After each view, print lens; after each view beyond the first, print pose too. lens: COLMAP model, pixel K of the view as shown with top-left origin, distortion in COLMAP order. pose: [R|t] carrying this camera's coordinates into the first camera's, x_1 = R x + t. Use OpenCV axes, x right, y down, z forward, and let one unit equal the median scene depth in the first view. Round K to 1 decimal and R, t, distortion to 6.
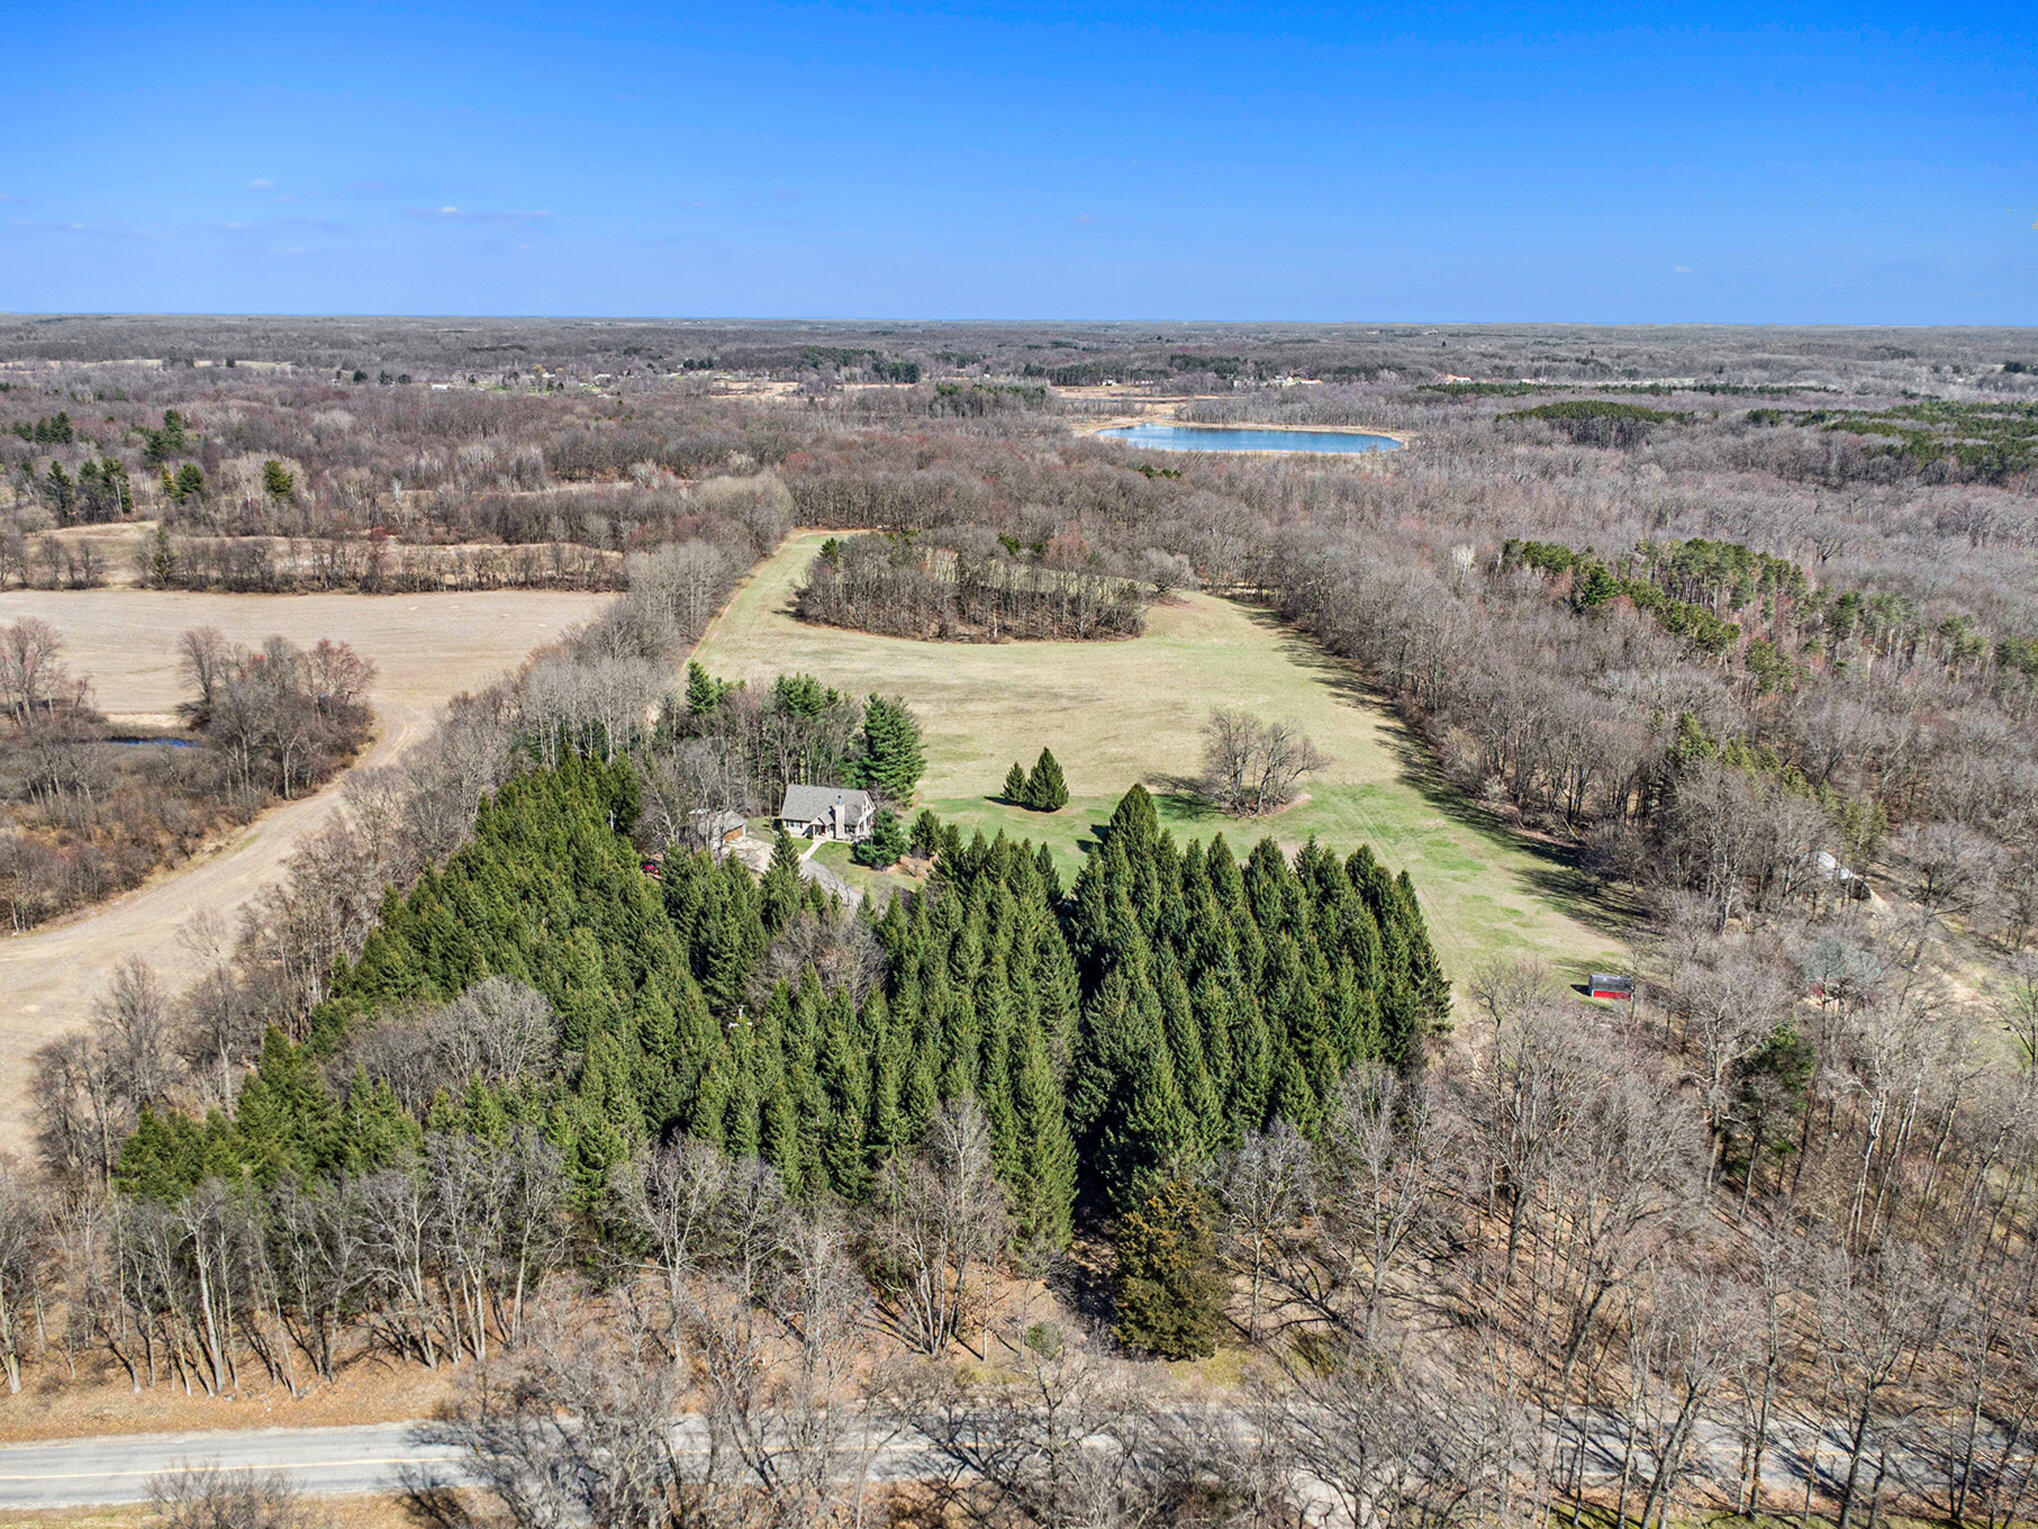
lens RADIAL K [[1460.8, 0, 1041.7], [0, 1460.8, 768.6], [0, 0, 1]] dist [0.004961, -0.003225]
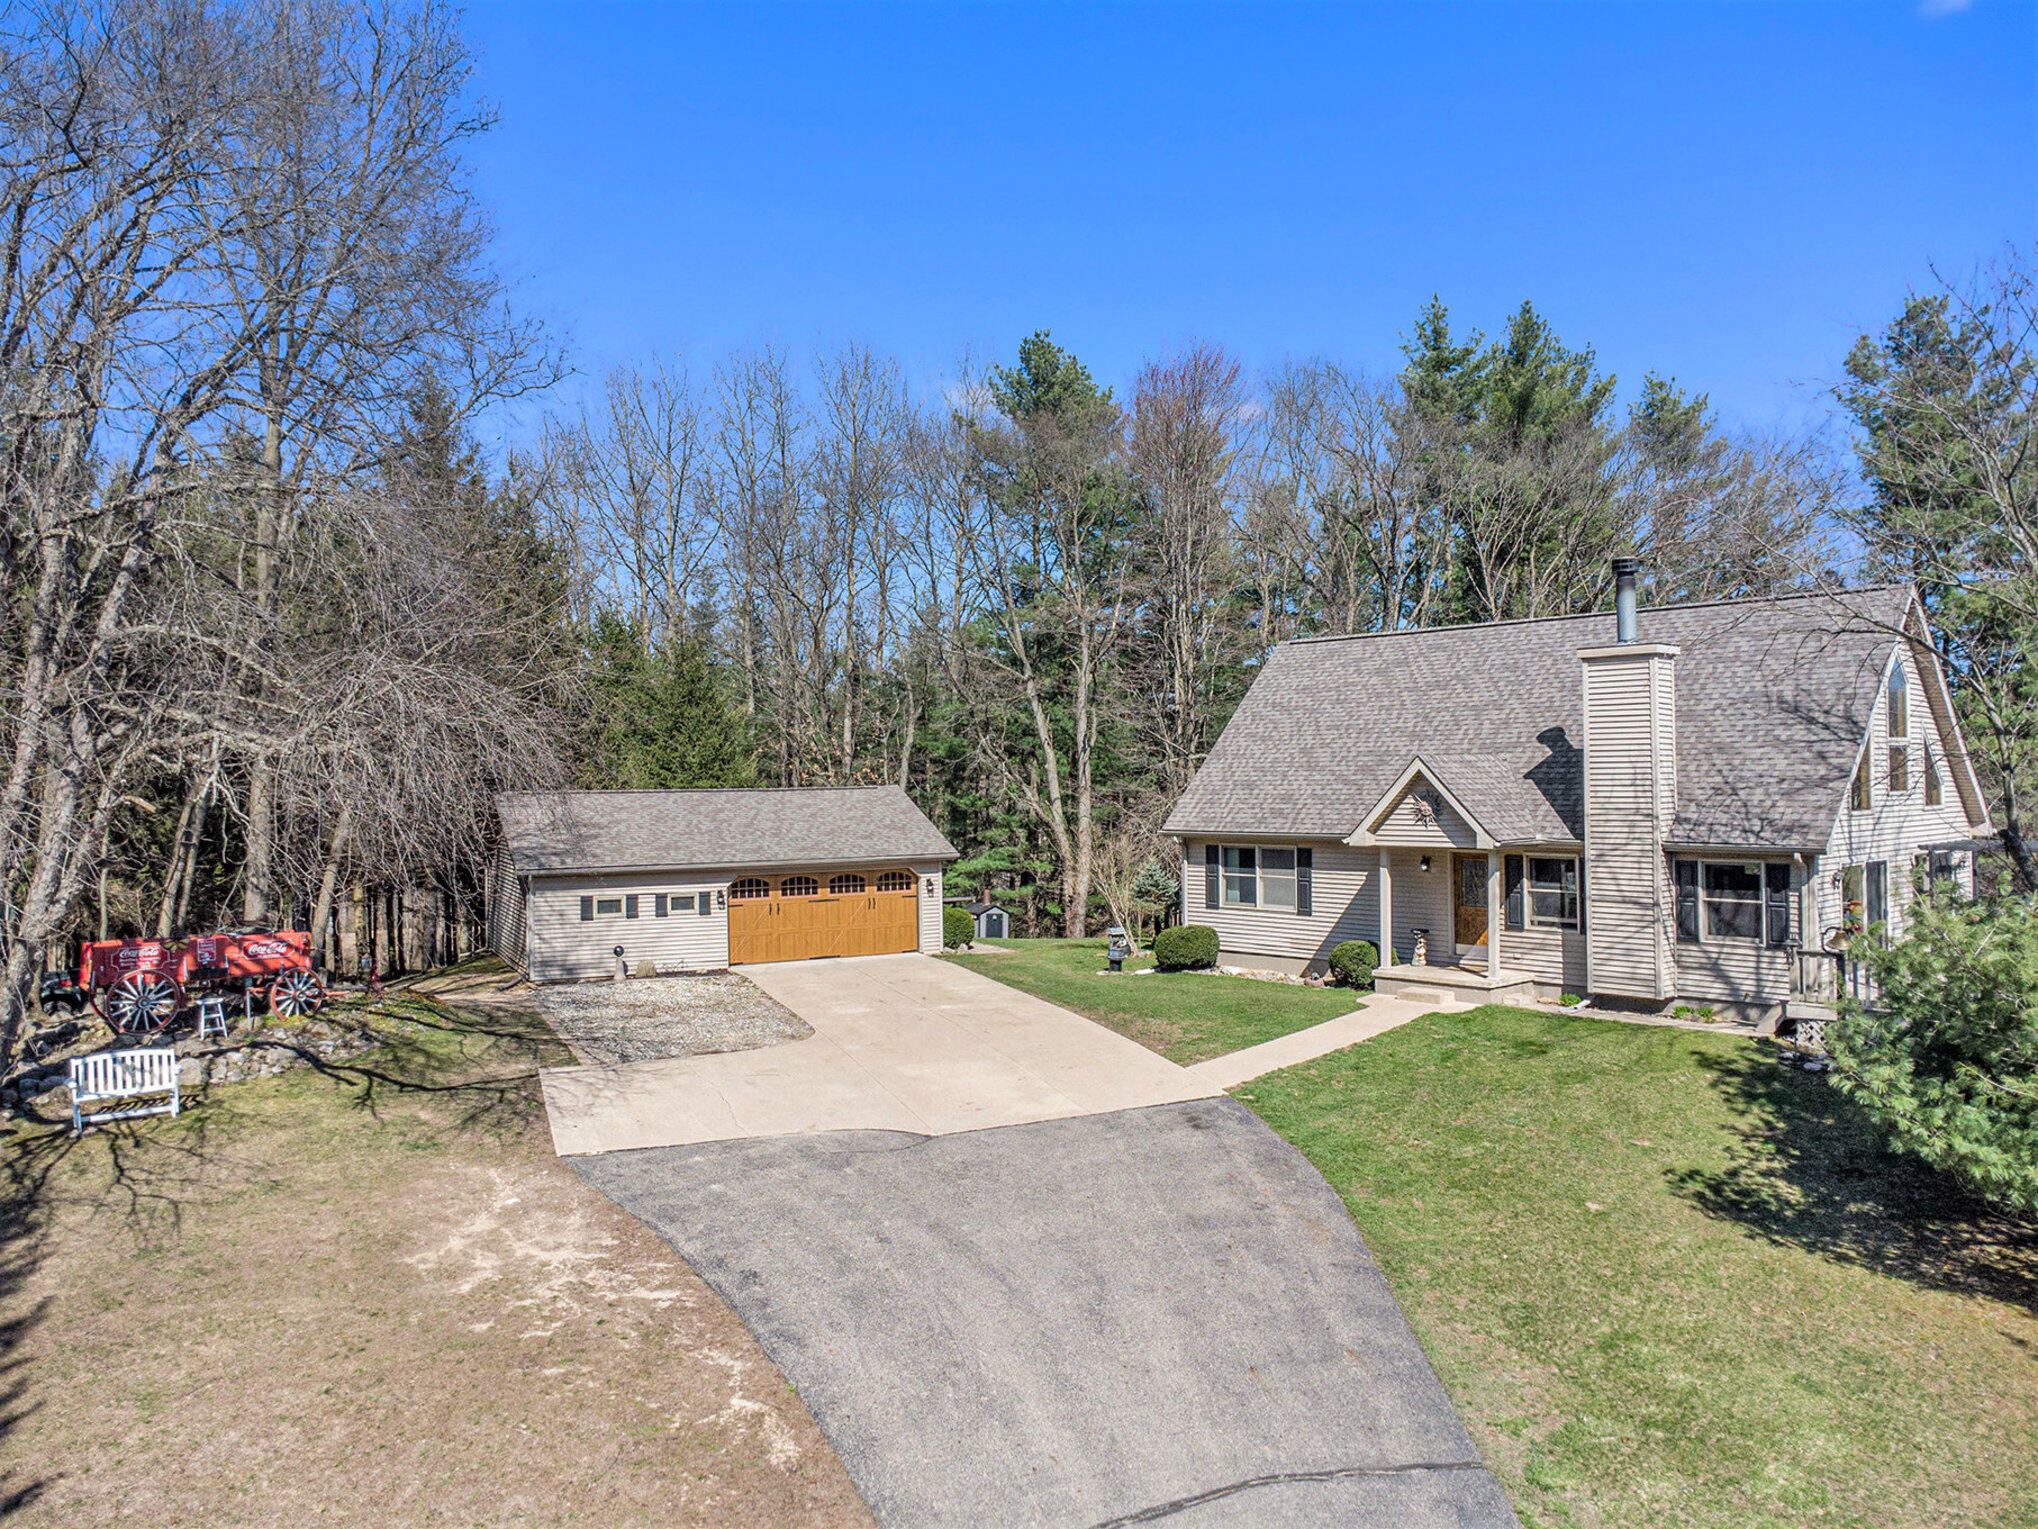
lens RADIAL K [[1474.3, 0, 1053.4], [0, 1474.3, 772.9], [0, 0, 1]] dist [0.010784, 0.001326]
pose [[0.827865, -0.040124, -0.559491, -0.112395], [-0.118021, 0.962651, -0.243669, 0.062669], [0.548371, 0.267756, 0.792209, 0.889311]]
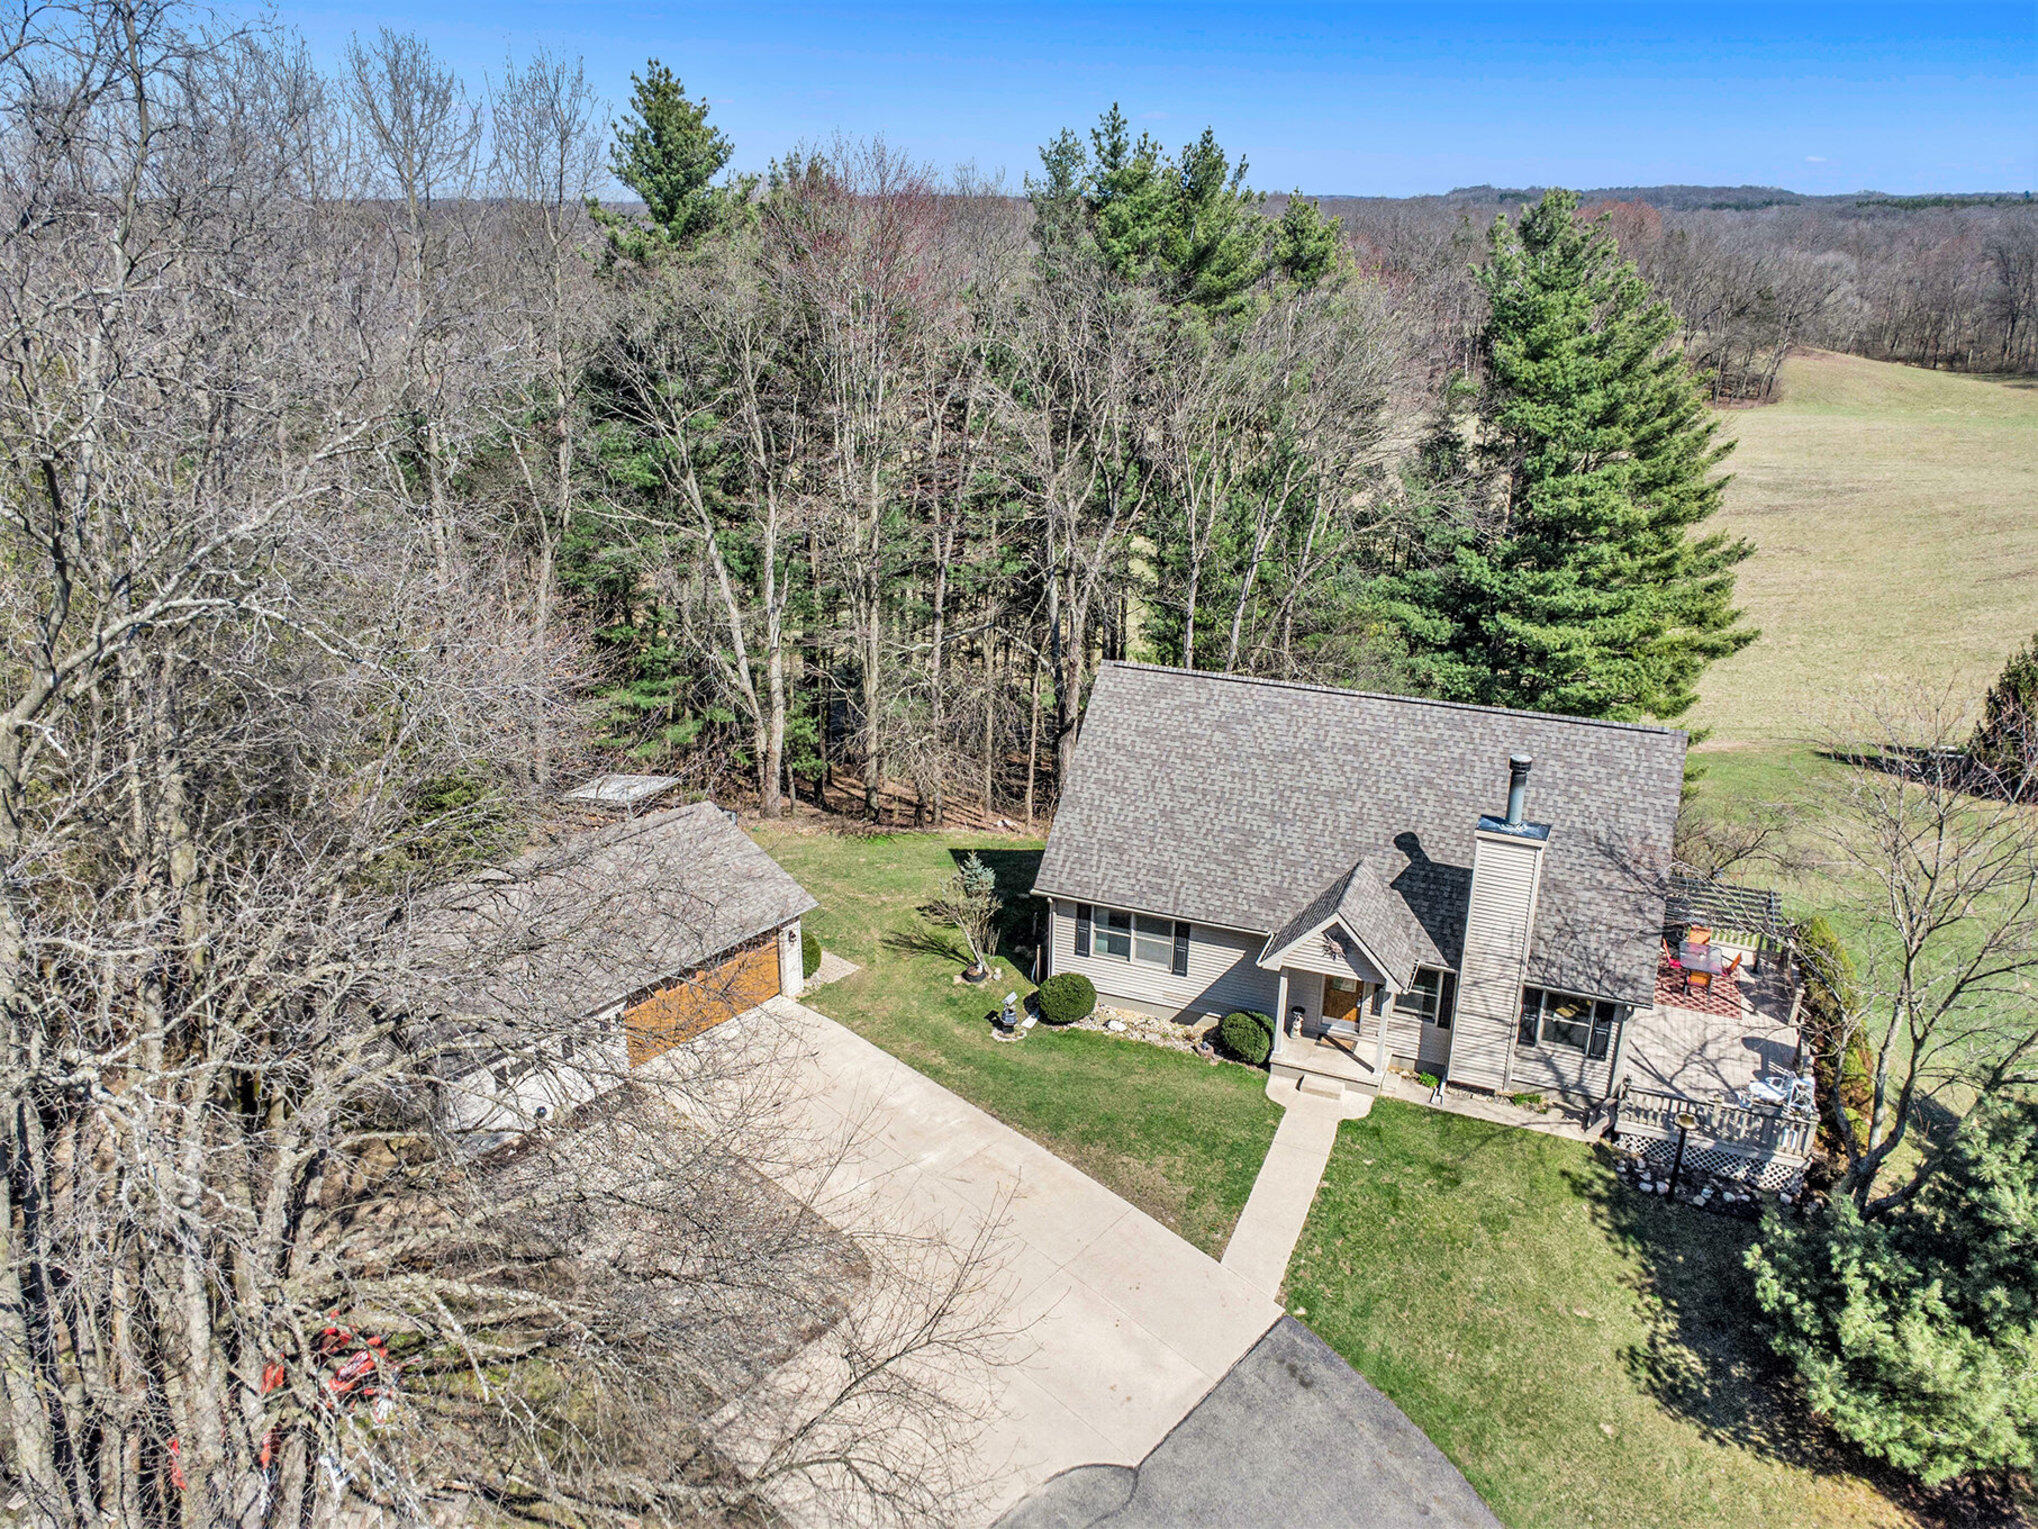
lens RADIAL K [[1487.7, 0, 1027.8], [0, 1487.7, 773.1], [0, 0, 1]] dist [0.014264, -0.011455]
pose [[0.980807, 0.054409, -0.187238, -0.153655], [-0.040732, 0.996265, 0.076137, 0.011575], [0.190681, -0.067049, 0.979360, 0.861160]]
